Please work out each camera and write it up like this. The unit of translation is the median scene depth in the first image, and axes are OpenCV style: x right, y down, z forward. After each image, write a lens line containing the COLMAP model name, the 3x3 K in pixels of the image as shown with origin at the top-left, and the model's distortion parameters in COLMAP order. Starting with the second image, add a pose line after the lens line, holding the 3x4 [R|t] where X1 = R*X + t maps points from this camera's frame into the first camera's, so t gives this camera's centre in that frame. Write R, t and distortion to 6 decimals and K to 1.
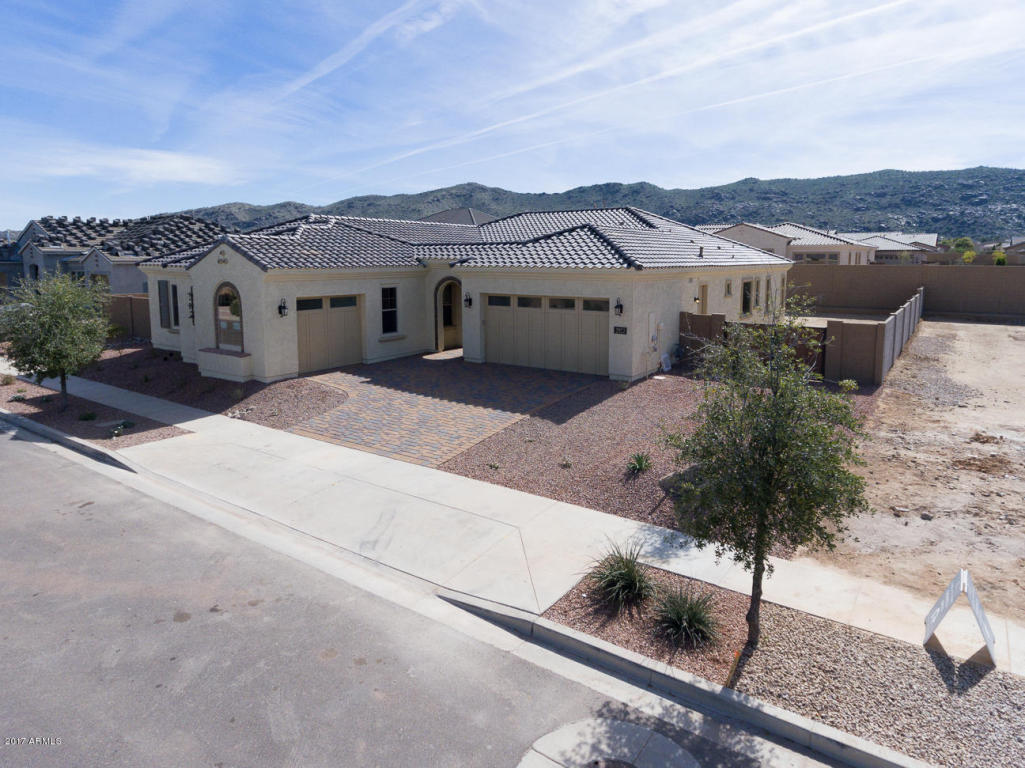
lens RADIAL K [[624.1, 0, 520.3], [0, 624.1, 339.1], [0, 0, 1]] dist [0.048774, -0.030744]
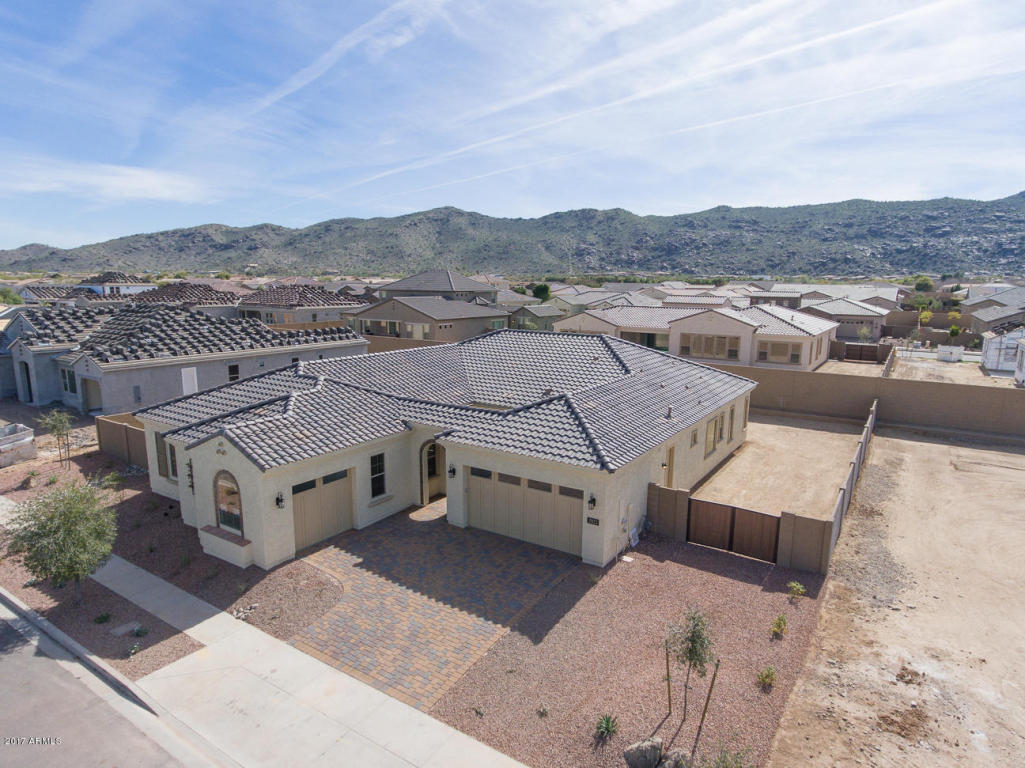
lens RADIAL K [[610.7, 0, 512.5], [0, 610.7, 384.0], [0, 0, 1]] dist [0.047801, -0.027379]
pose [[0.999549, -0.023378, 0.018840, 0.002497], [0.022272, 0.998133, 0.056876, -0.114863], [-0.020135, -0.056431, 0.998203, -0.018799]]
